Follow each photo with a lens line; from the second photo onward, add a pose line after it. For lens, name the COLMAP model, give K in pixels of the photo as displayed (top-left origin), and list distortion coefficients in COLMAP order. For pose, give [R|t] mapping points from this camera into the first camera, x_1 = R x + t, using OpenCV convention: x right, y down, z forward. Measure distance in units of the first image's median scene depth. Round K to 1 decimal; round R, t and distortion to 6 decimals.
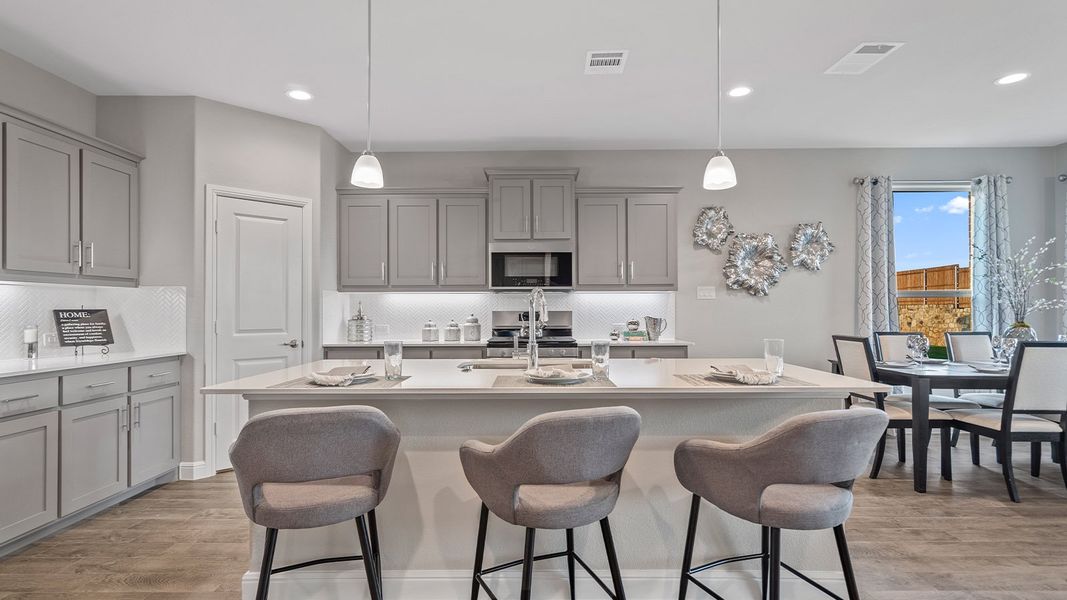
lens RADIAL K [[520.3, 0, 535.2], [0, 520.3, 307.8], [0, 0, 1]] dist [0.000115, 0.000442]
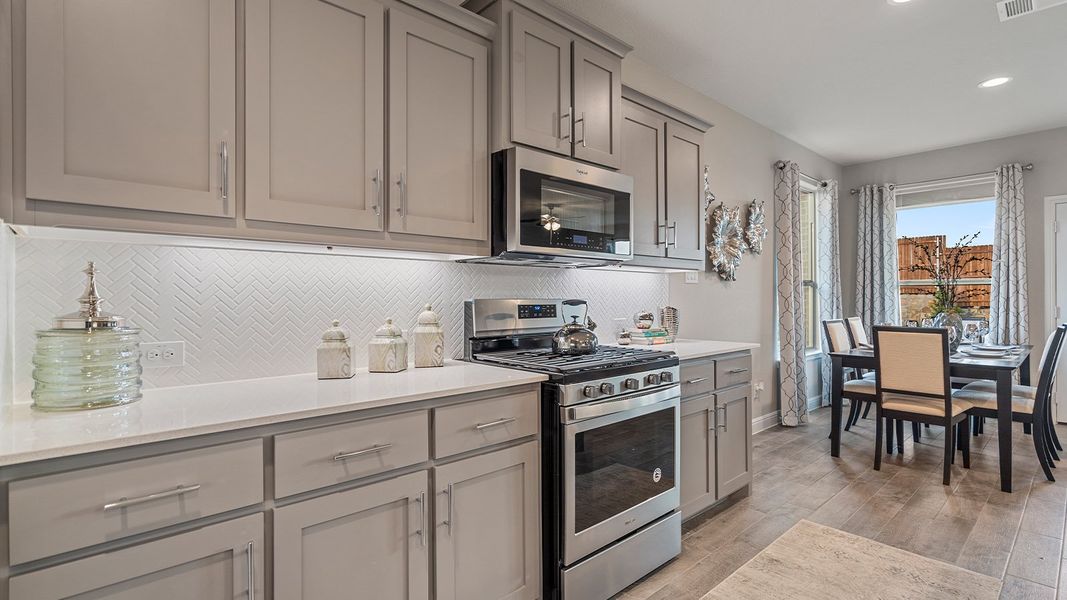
lens RADIAL K [[497.9, 0, 536.5], [0, 497.9, 296.0], [0, 0, 1]] dist [-0.001239, 0.000194]
pose [[0.735192, 0.004267, 0.677845, -0.424995], [-0.003759, 0.999990, -0.002218, 0.005197], [-0.677848, -0.000918, 0.735201, 0.784876]]
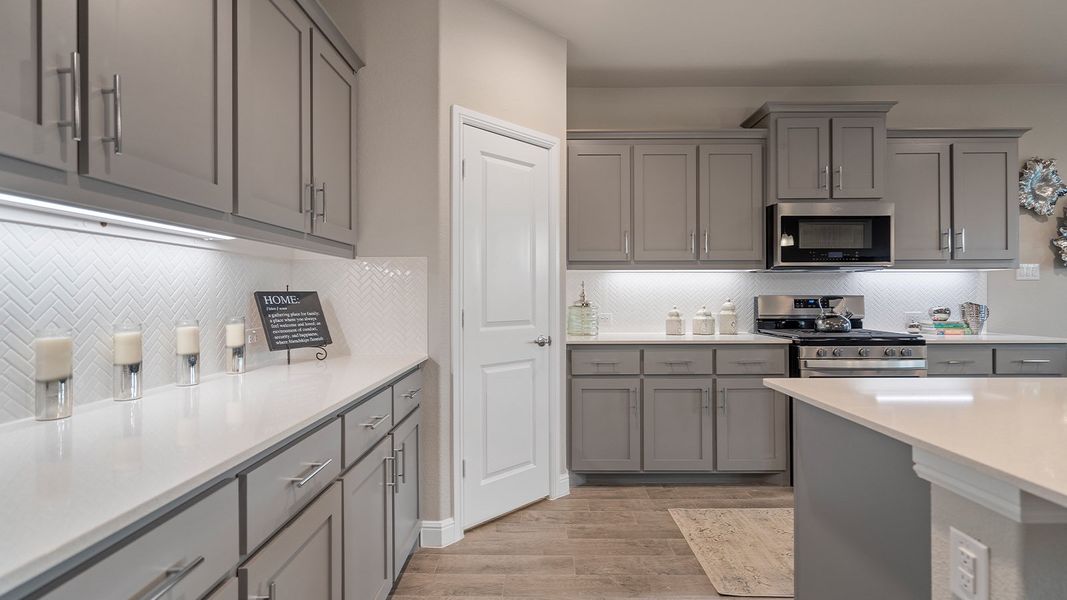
lens RADIAL K [[497.9, 0, 536.5], [0, 497.9, 296.0], [0, 0, 1]] dist [-0.001239, 0.000194]
pose [[0.999992, 0.000958, 0.003982, -0.505951], [-0.000978, 0.999987, 0.005100, 0.004697], [-0.003977, -0.005104, 0.999979, 0.342605]]
